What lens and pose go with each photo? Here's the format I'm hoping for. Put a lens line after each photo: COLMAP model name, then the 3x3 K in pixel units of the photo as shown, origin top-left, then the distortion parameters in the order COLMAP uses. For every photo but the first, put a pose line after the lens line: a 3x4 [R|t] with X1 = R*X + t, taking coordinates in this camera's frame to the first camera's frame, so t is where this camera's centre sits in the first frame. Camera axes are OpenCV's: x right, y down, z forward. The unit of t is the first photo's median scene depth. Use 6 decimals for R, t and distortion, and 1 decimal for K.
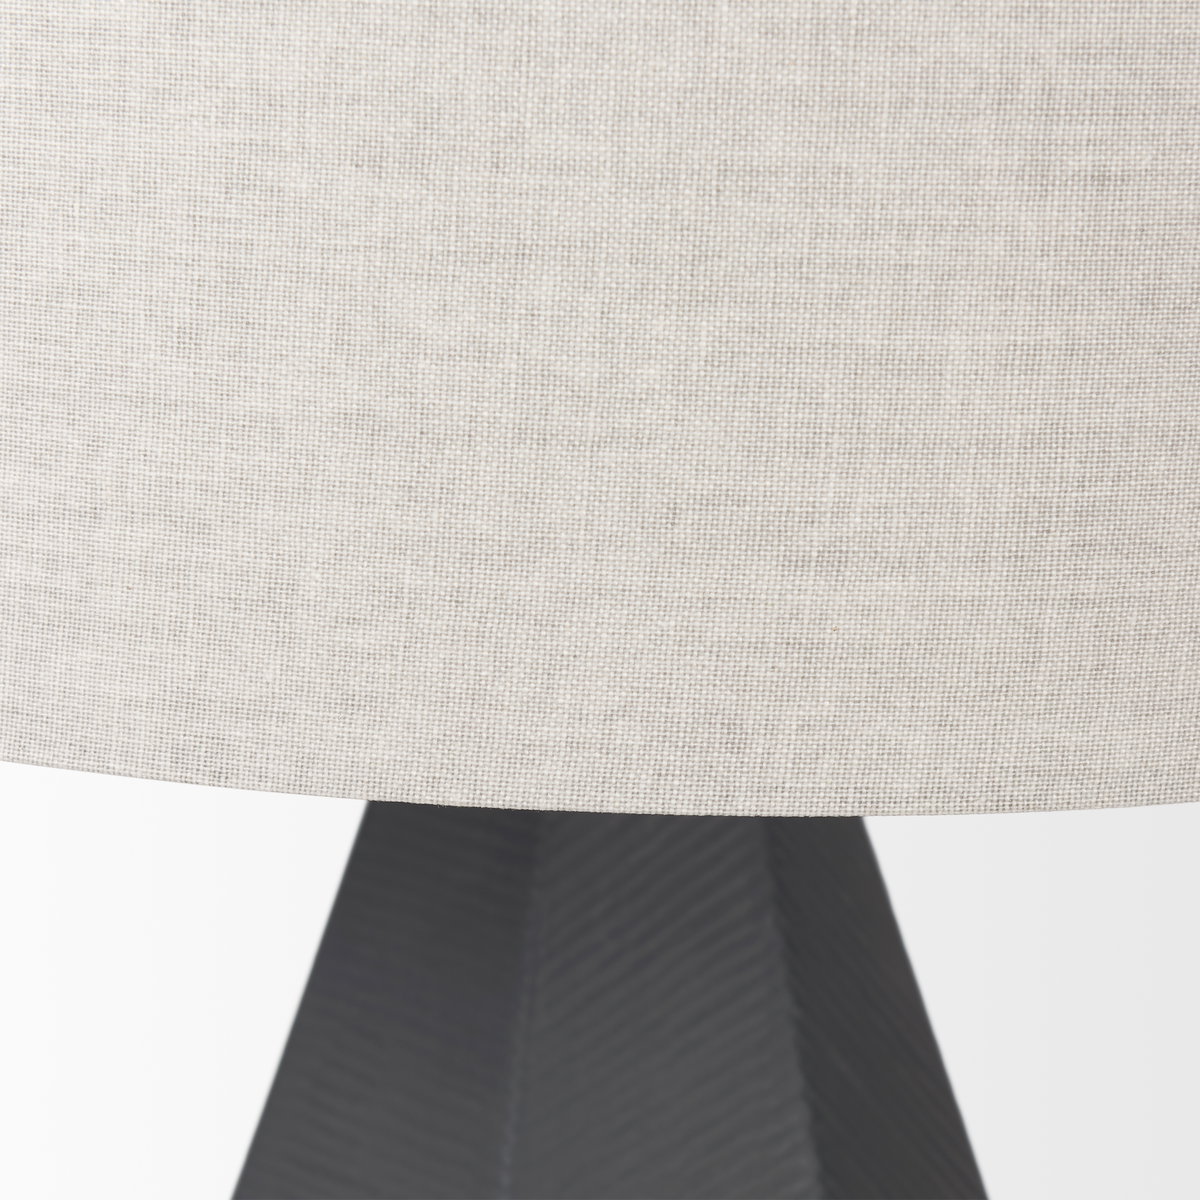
lens RADIAL K [[2982.9, 0, 619.7], [0, 2982.9, 598.0], [0, 0, 1]] dist [0.246856, 0.000000]
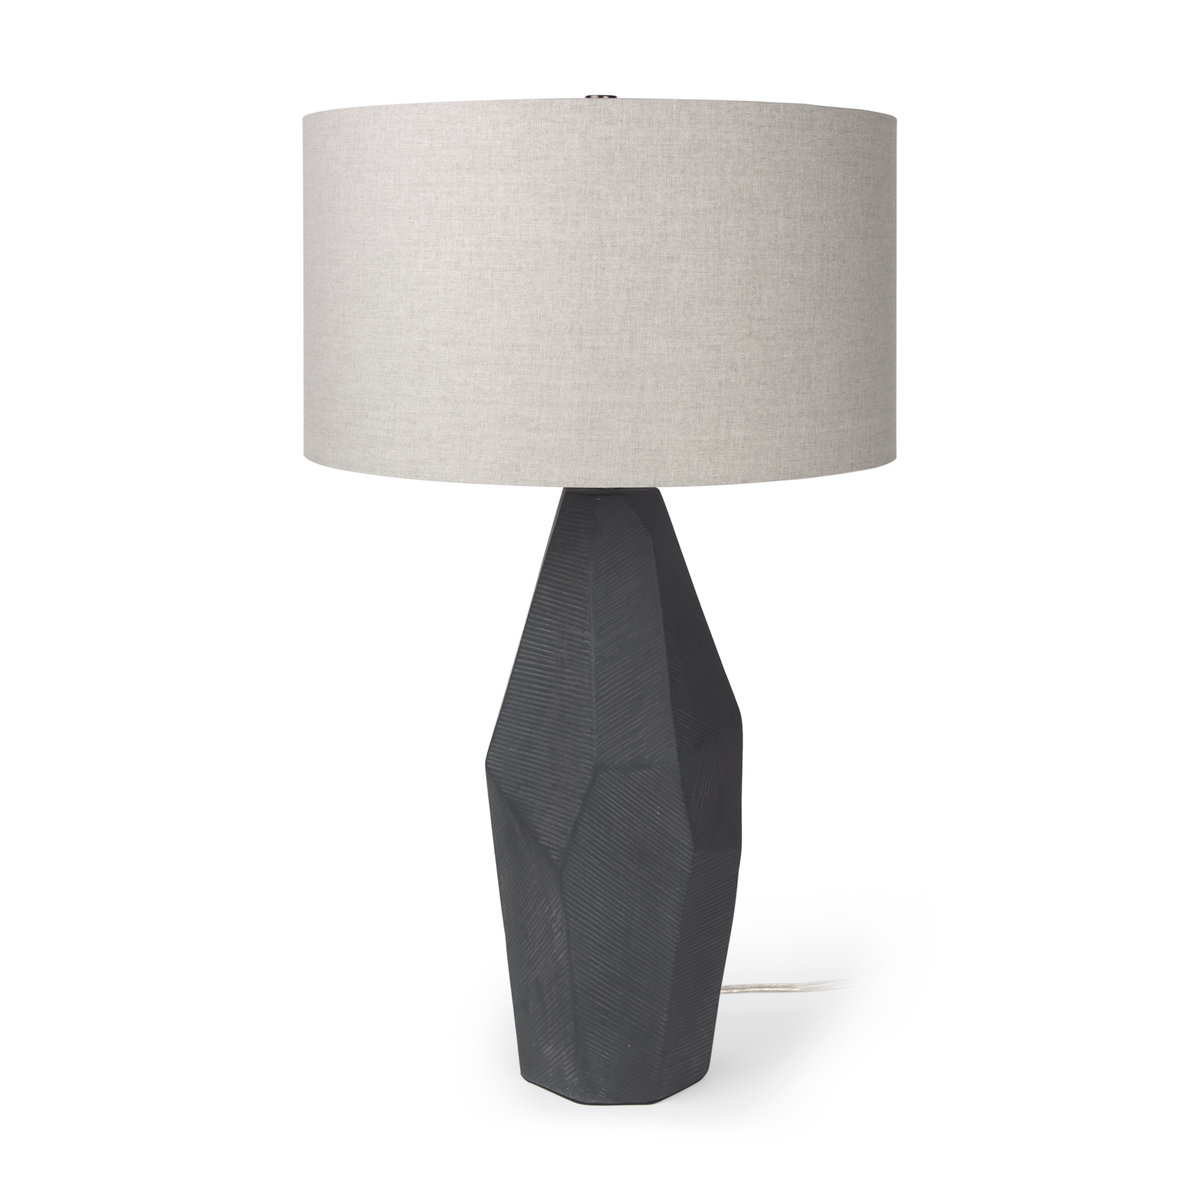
lens RADIAL K [[1774.5, 0, 599.6], [0, 1774.5, 590.0], [0, 0, 1]] dist [0.184274, 0.000000]
pose [[0.959583, 0.035066, -0.279232, 0.944694], [-0.049304, 0.997808, -0.044129, 0.353662], [0.277073, 0.056113, 0.959209, -1.609254]]
